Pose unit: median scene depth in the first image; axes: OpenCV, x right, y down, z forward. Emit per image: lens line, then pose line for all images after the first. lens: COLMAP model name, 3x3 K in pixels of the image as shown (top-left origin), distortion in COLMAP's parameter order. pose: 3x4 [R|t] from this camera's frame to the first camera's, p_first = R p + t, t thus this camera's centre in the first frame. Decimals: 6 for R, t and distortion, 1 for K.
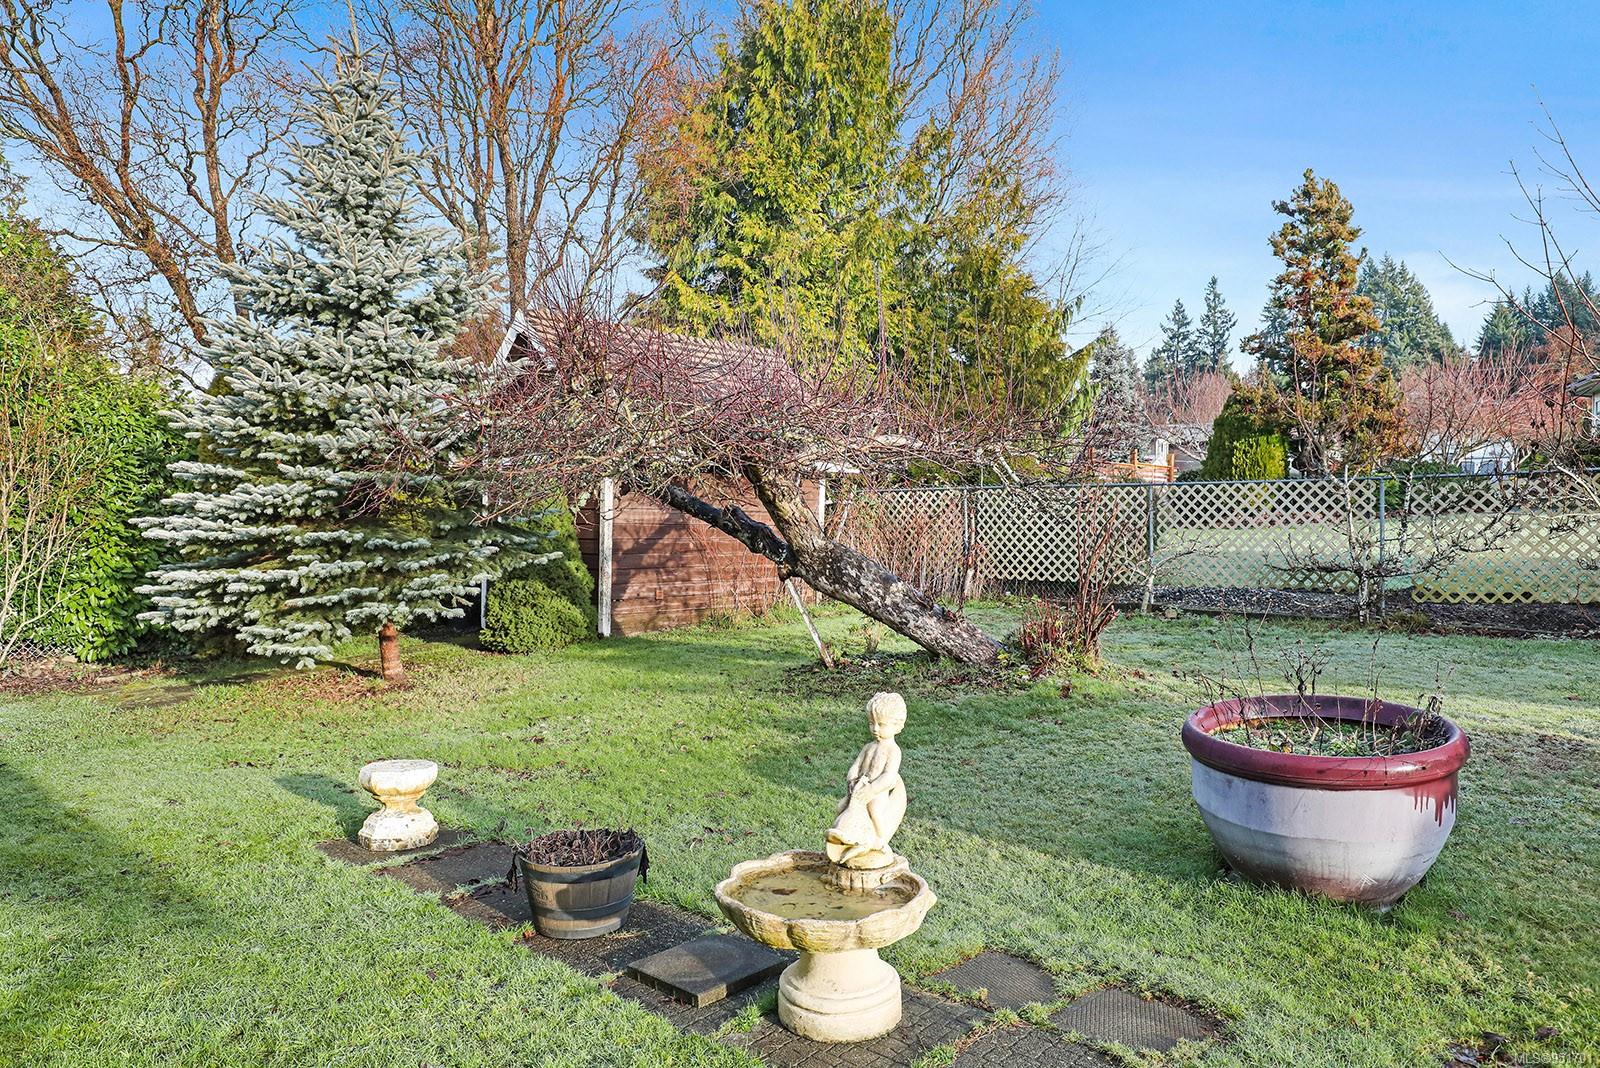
lens RADIAL K [[1040.8, 0, 801.1], [0, 1040.8, 537.3], [0, 0, 1]] dist [-0.000850, 0.003052]
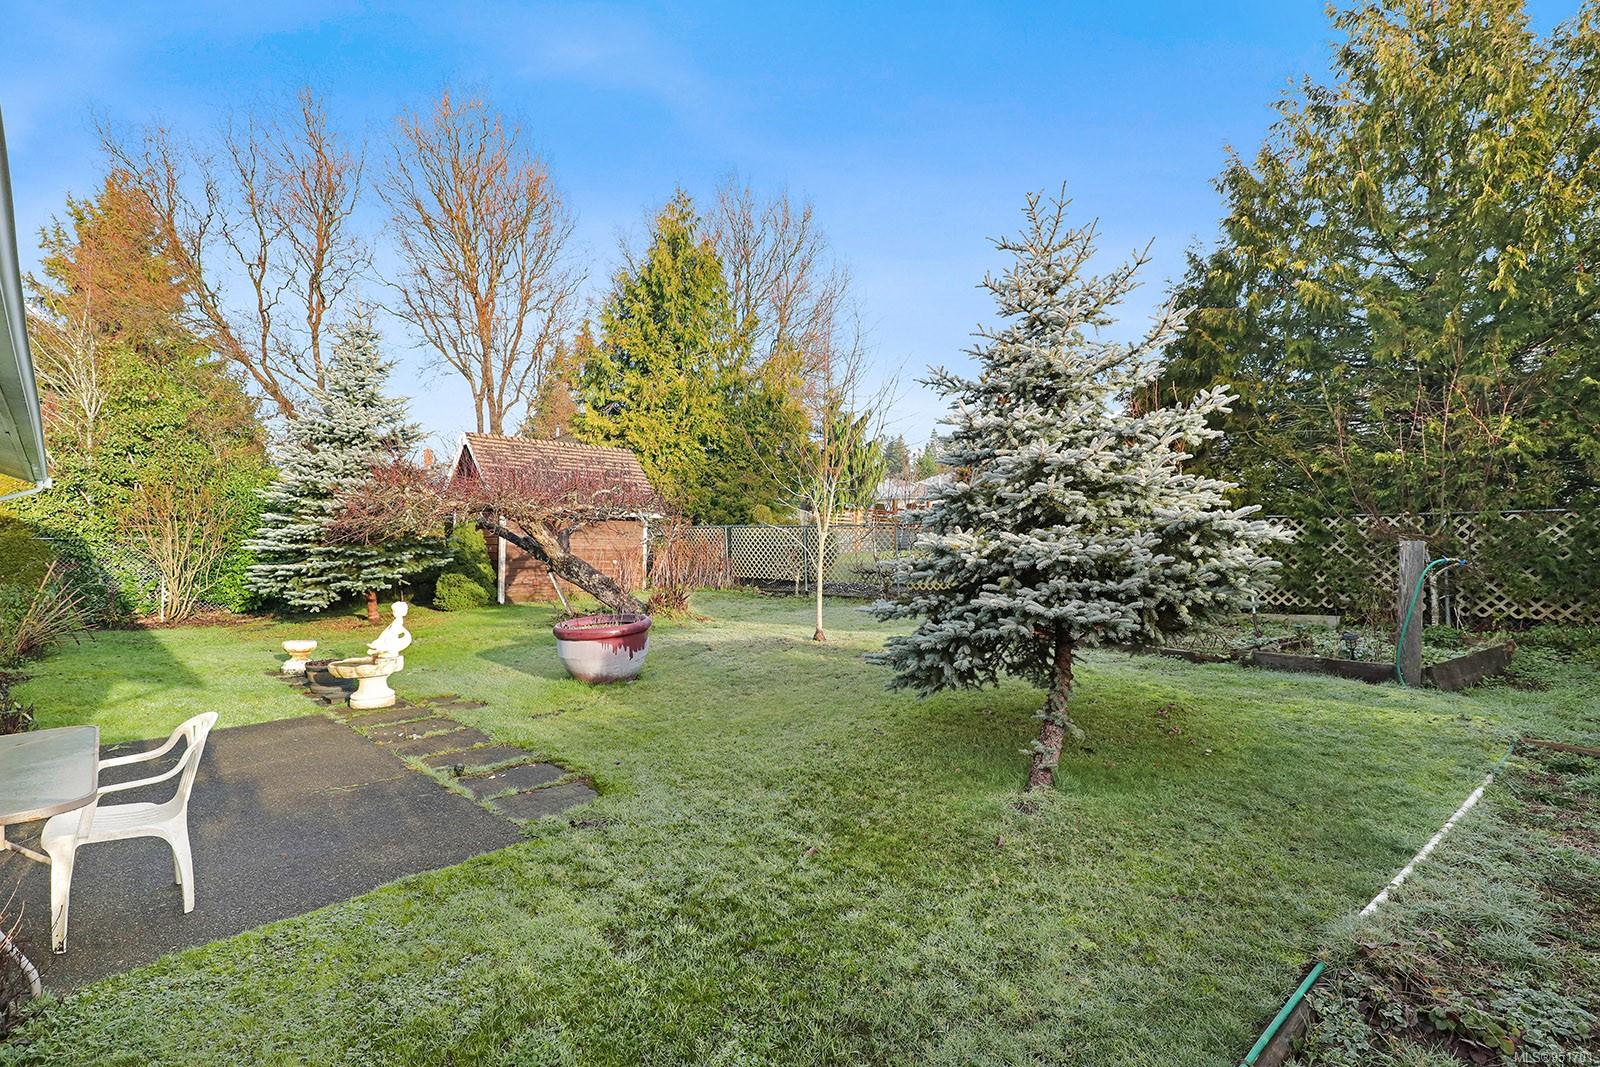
lens RADIAL K [[746.4, 0, 798.9], [0, 746.4, 529.0], [0, 0, 1]] dist [0.001537, 0.000090]
pose [[0.999102, 0.008712, -0.041464, 0.538701], [-0.010170, 0.999332, -0.035100, 0.001126], [0.041131, 0.035490, 0.998523, -0.455472]]
